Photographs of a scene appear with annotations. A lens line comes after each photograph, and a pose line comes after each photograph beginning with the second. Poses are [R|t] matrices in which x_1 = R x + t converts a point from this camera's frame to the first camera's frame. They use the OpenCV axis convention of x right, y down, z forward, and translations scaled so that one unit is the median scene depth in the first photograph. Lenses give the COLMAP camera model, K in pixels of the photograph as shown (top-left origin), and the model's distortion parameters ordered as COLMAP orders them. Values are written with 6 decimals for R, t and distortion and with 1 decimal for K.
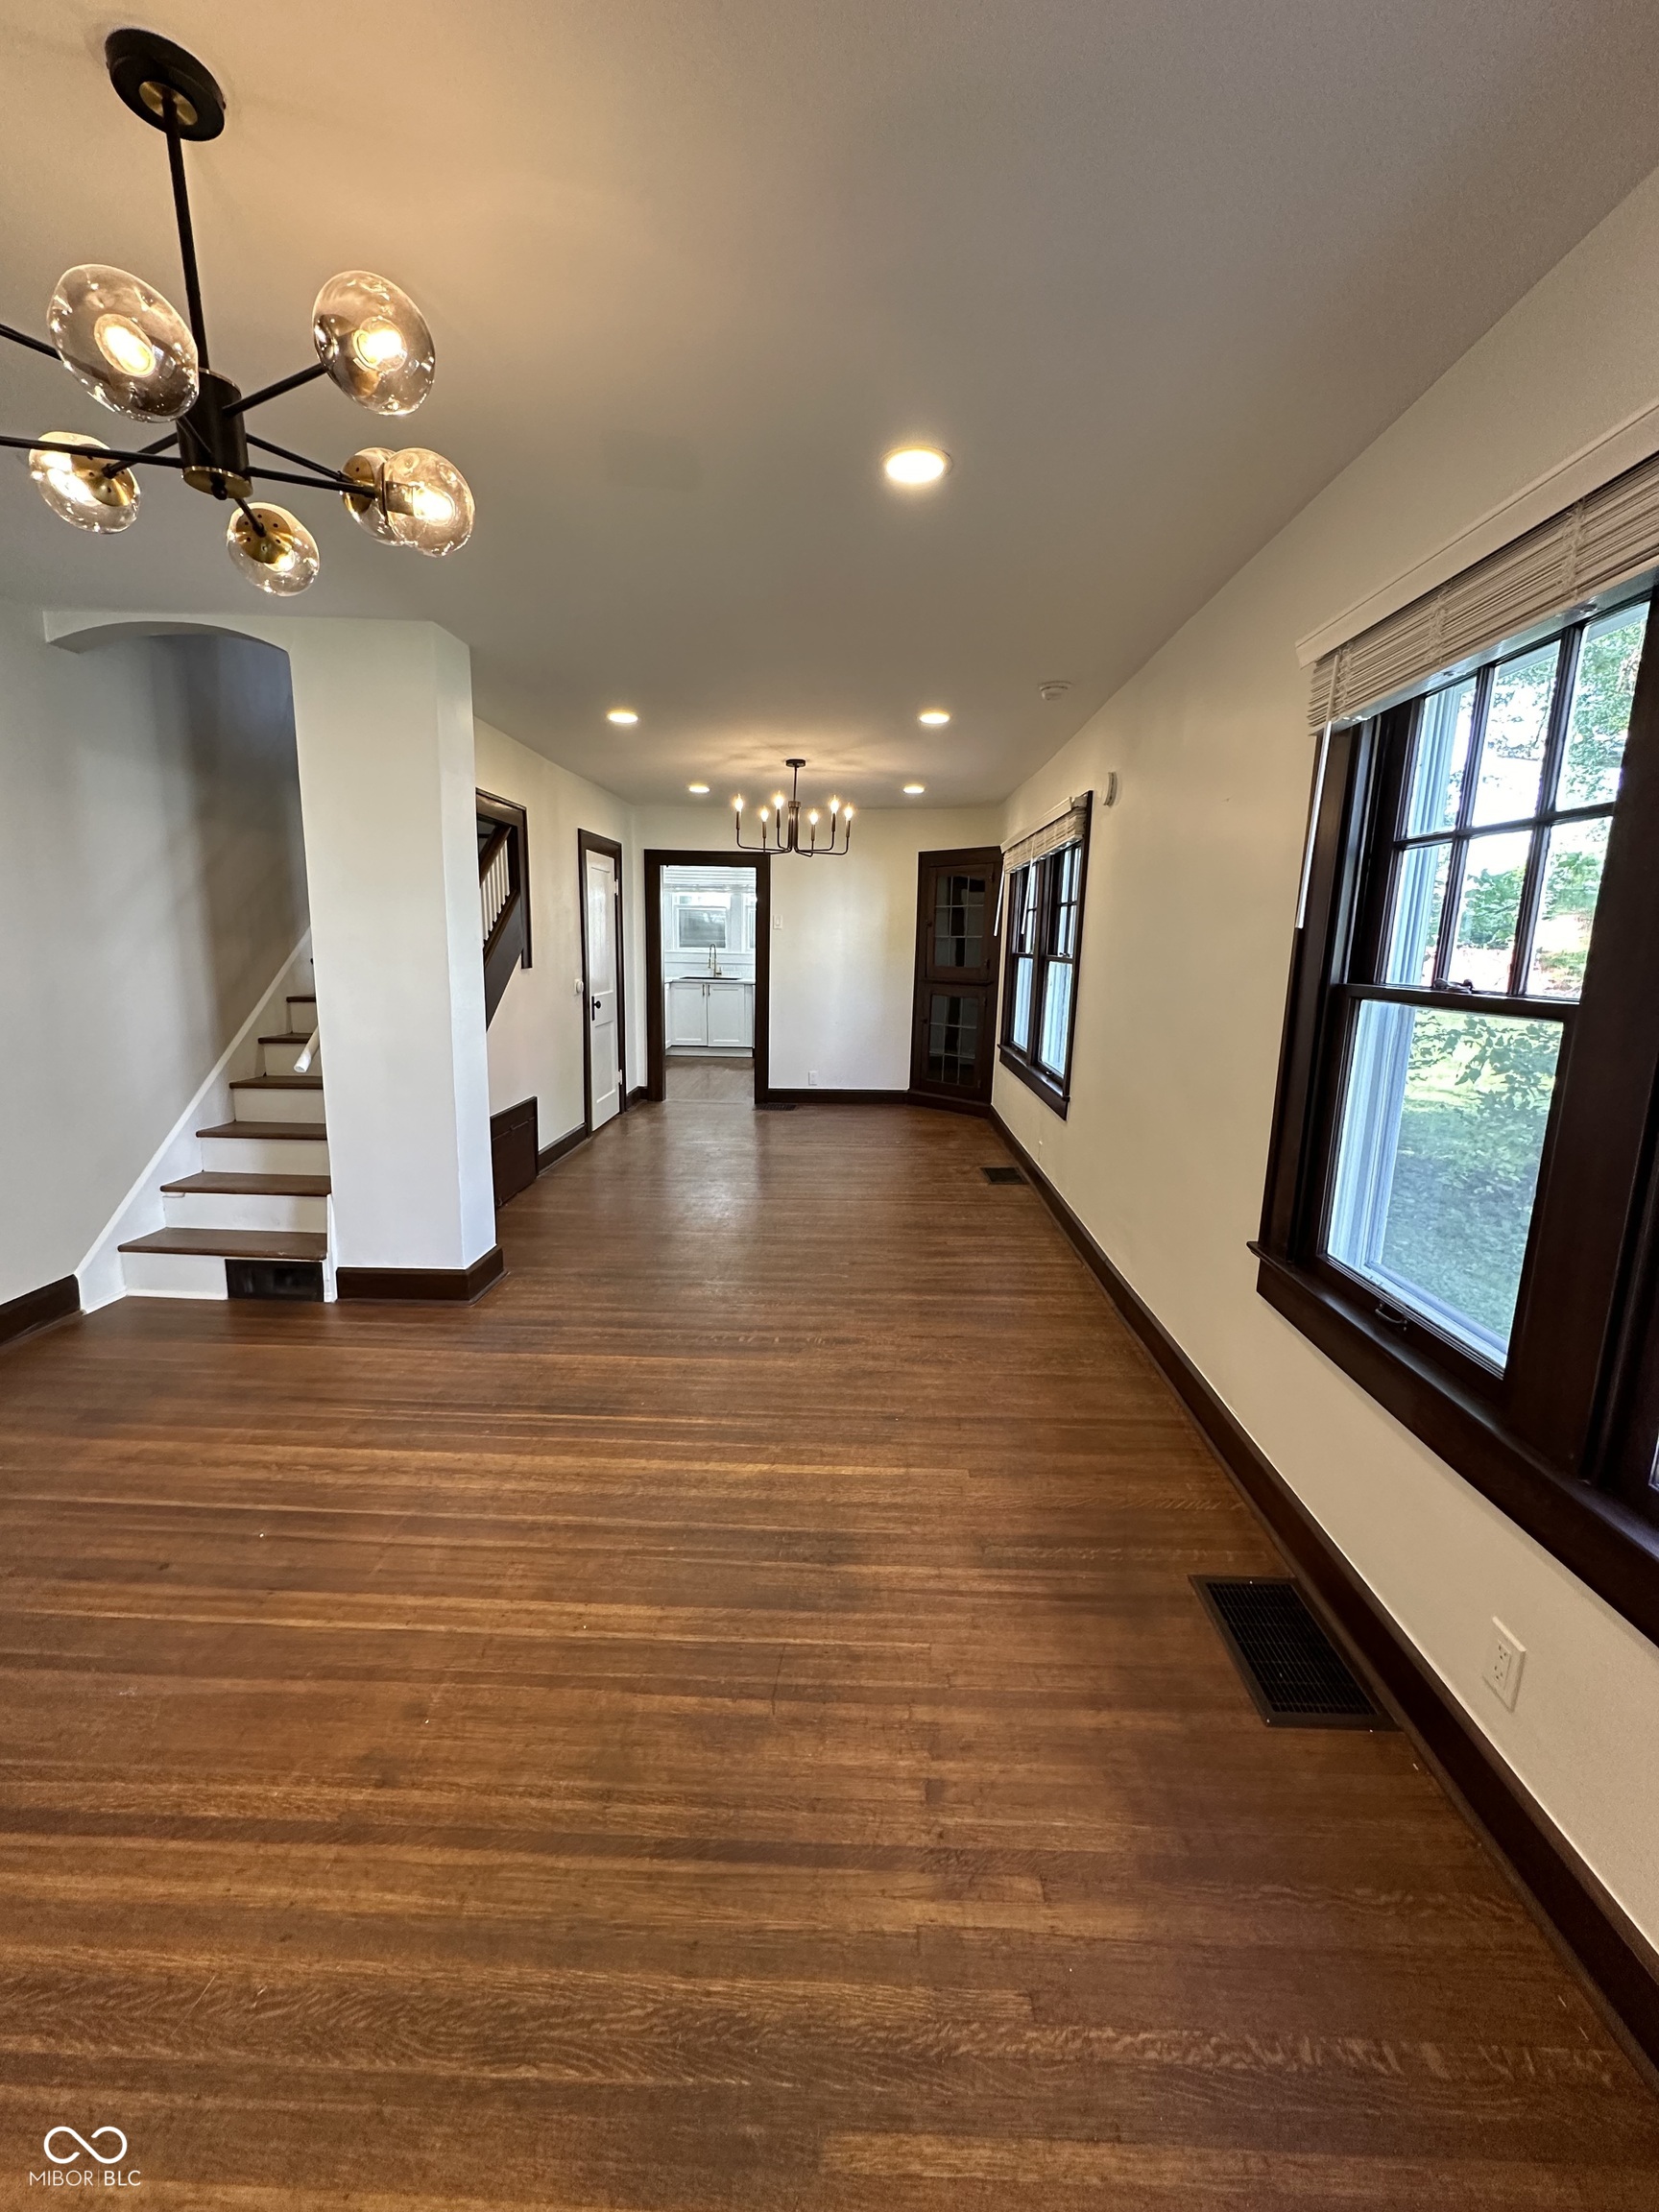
lens RADIAL K [[883.6, 0, 832.4], [0, 883.6, 1102.0], [0, 0, 1]] dist [-0.002670, 0.000848]
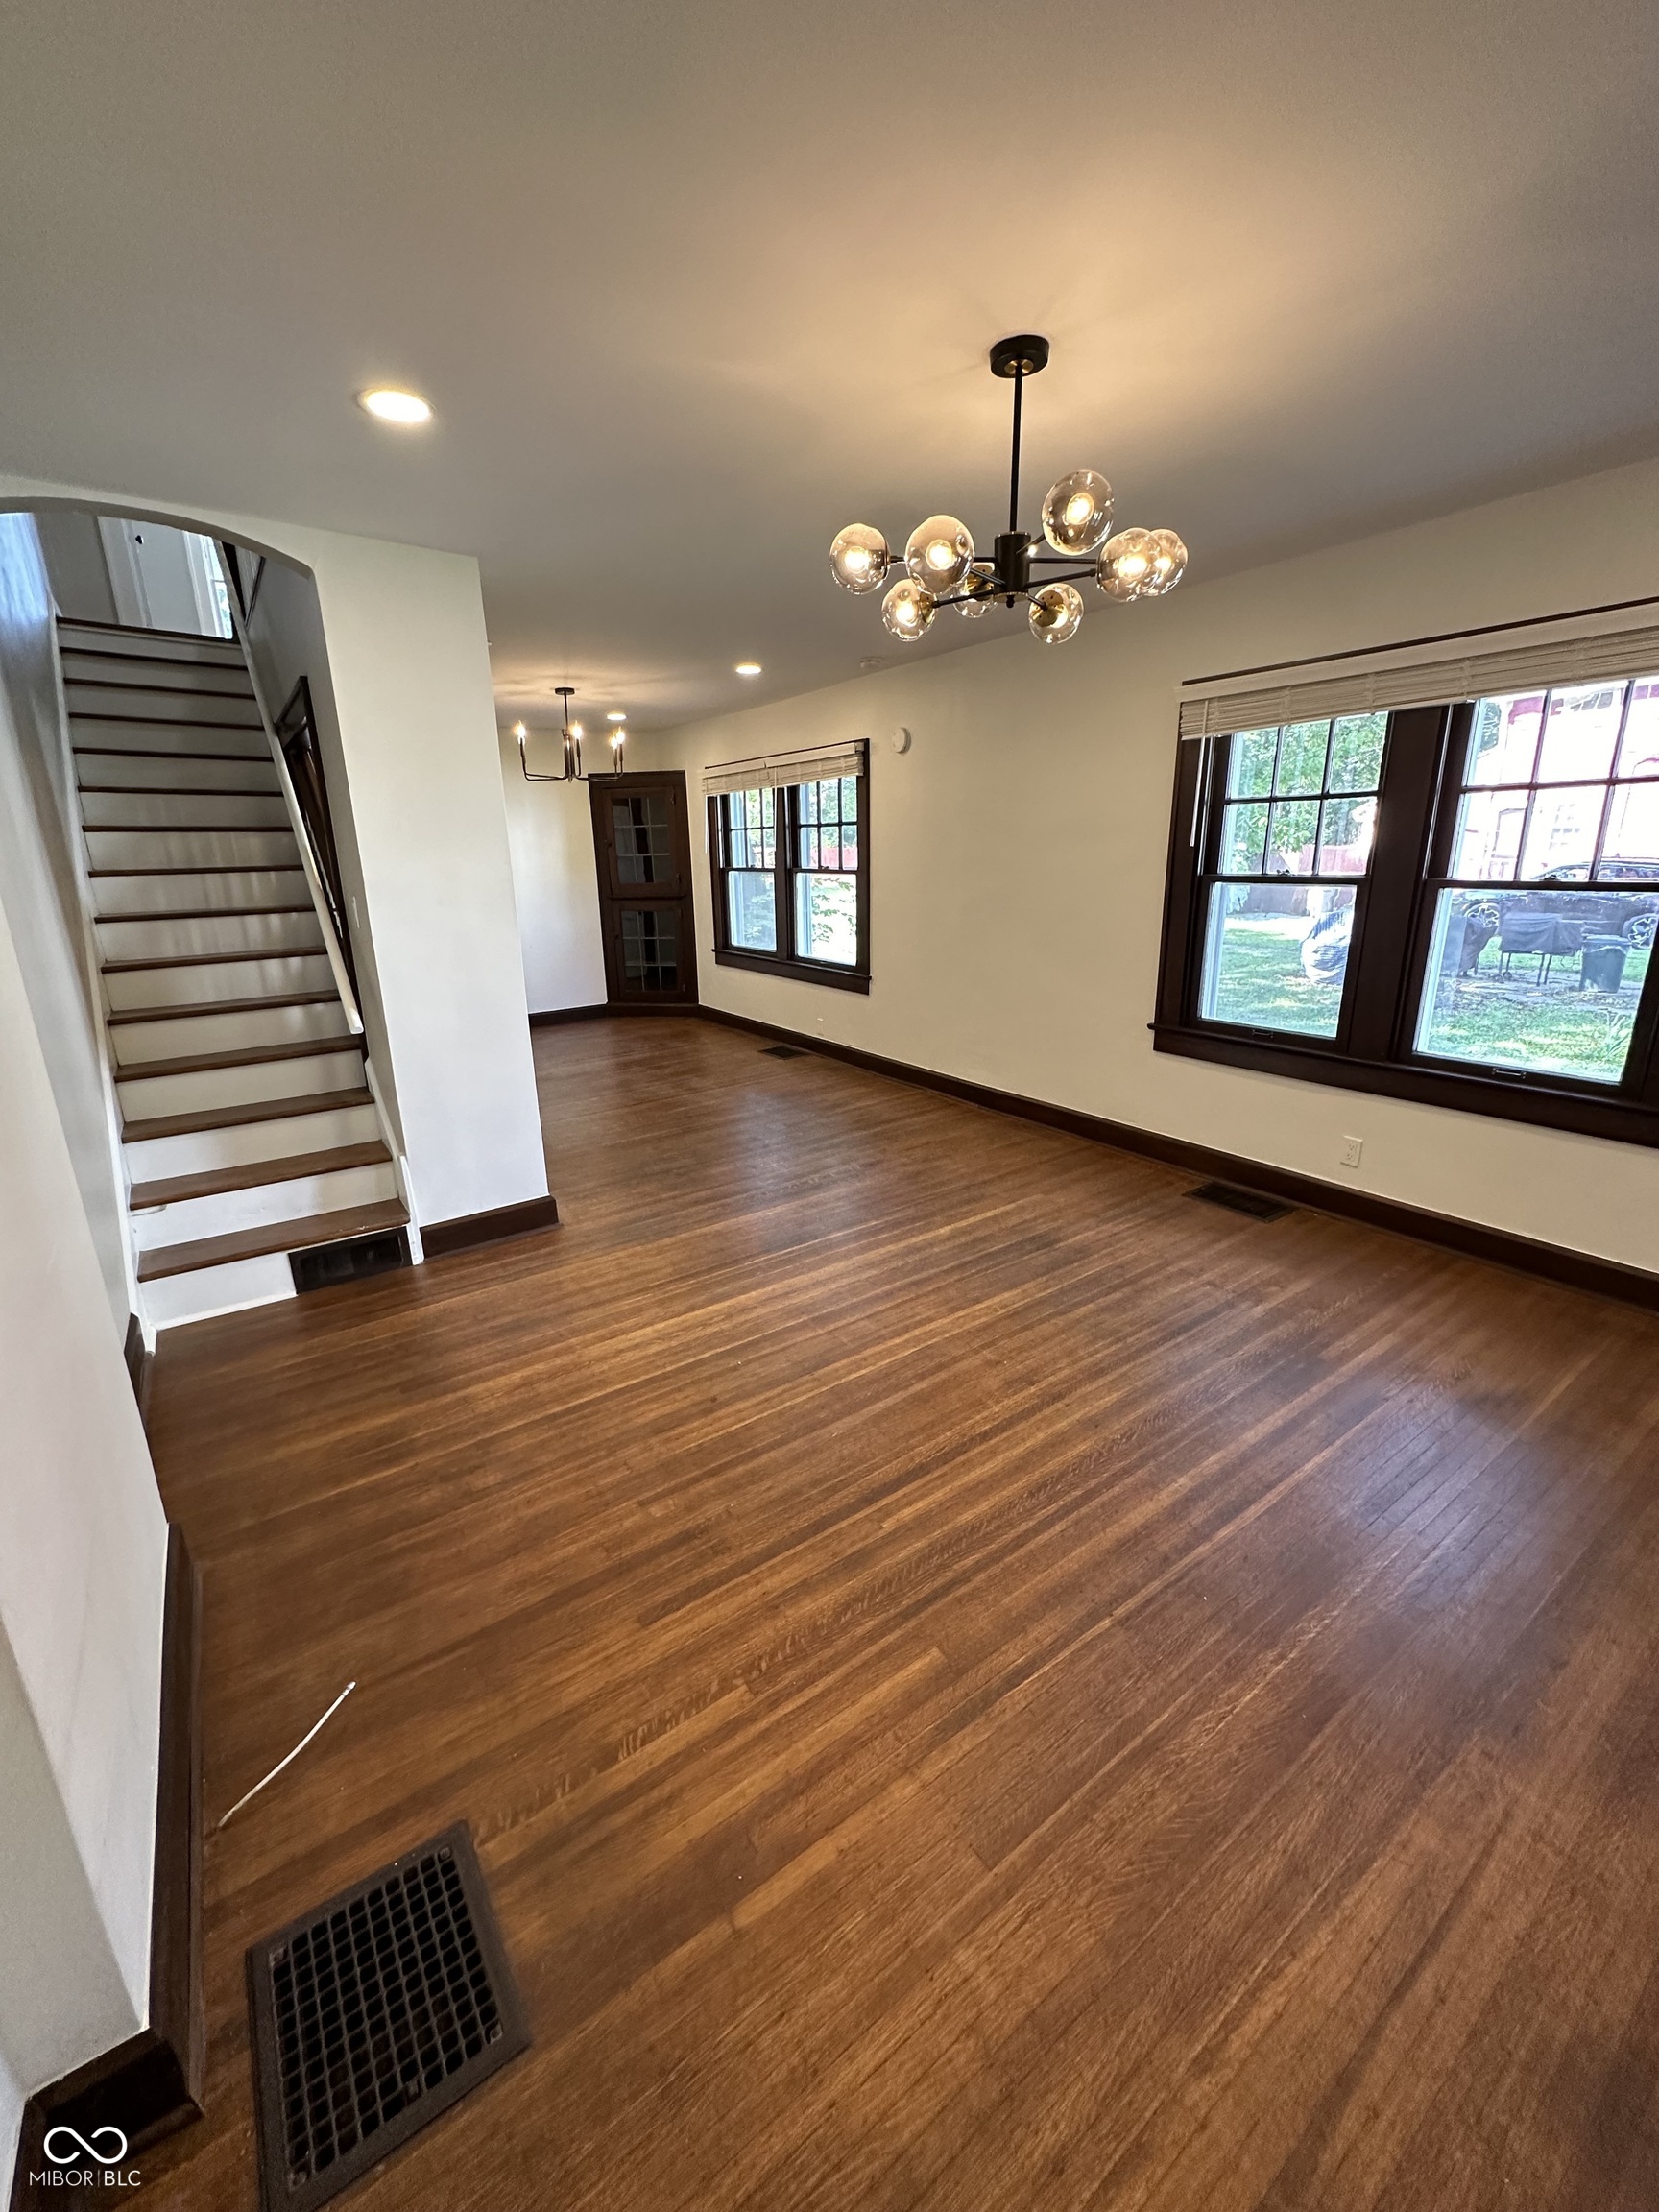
lens RADIAL K [[883.6, 0, 832.4], [0, 883.6, 1102.0], [0, 0, 1]] dist [-0.002670, 0.000848]
pose [[0.797996, -0.200550, 0.568315, -1.048933], [0.143794, 0.979132, 0.143613, -0.035384], [-0.585257, -0.032882, 0.810181, -0.083718]]
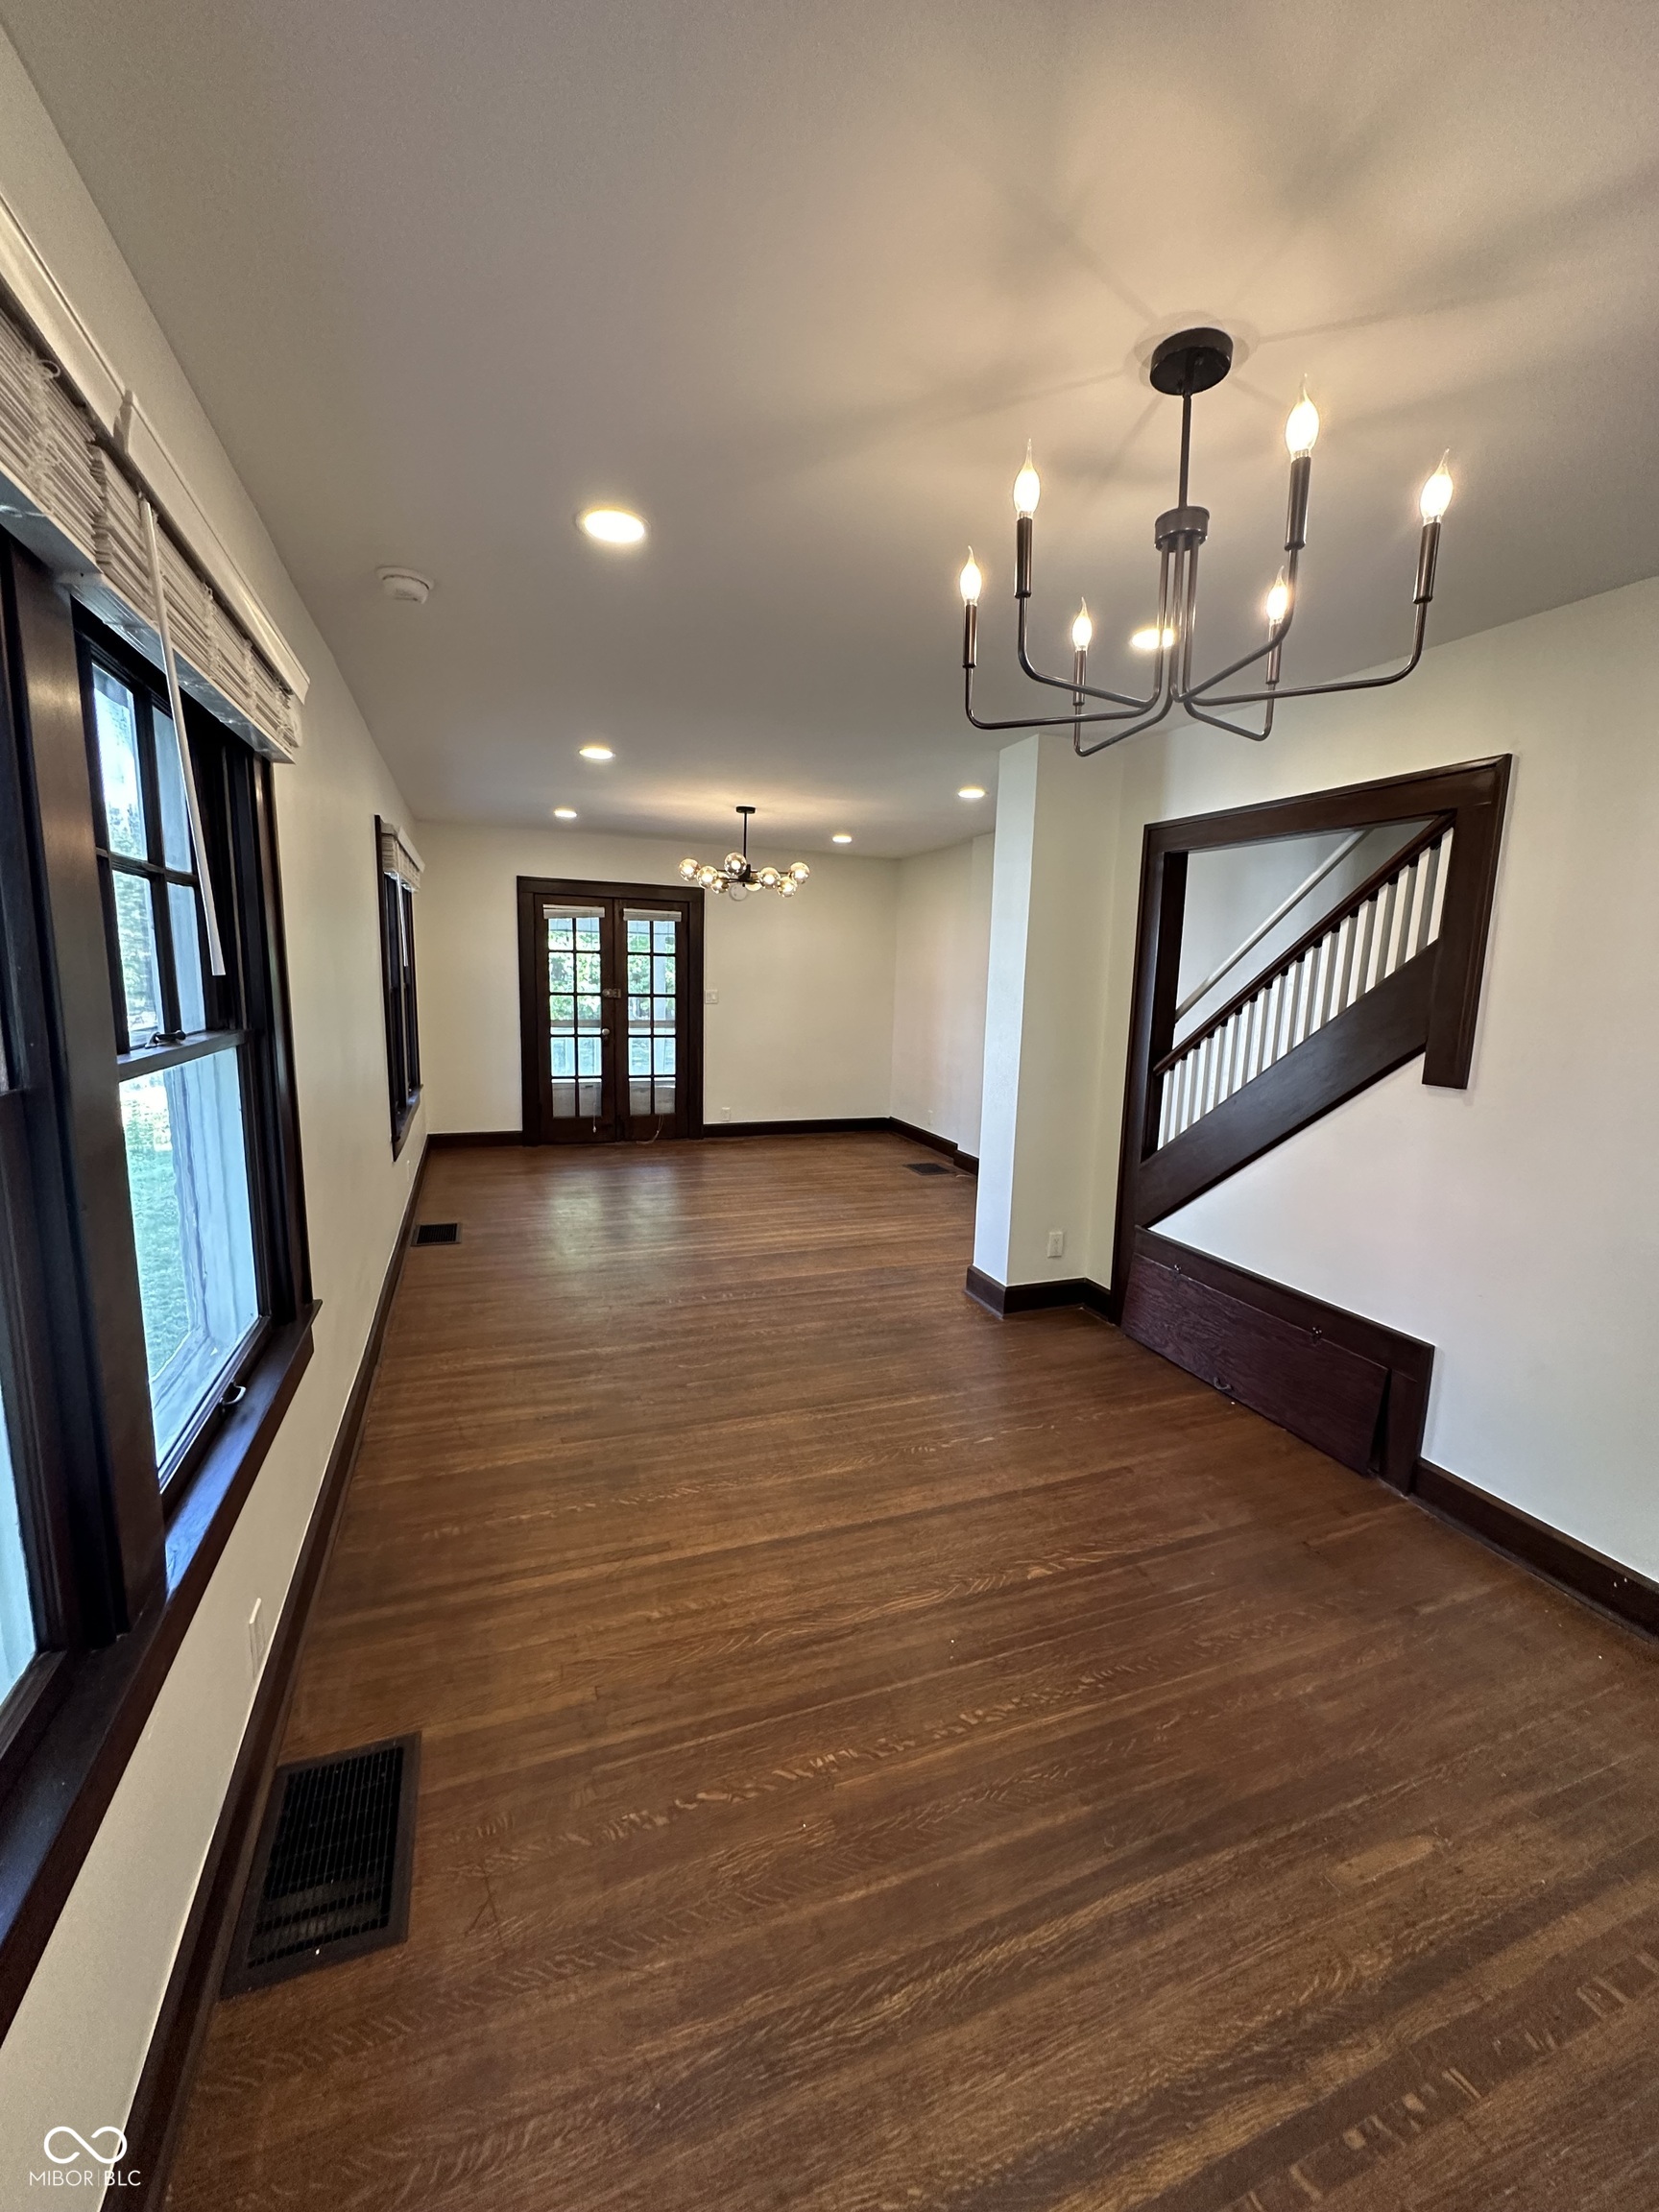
lens RADIAL K [[883.6, 0, 832.4], [0, 883.6, 1102.0], [0, 0, 1]] dist [-0.002670, 0.000848]
pose [[-0.918623, 0.014901, -0.394854, 0.353224], [-0.114746, 0.946165, 0.302662, -0.540495], [0.378108, 0.323340, -0.867459, 2.773079]]
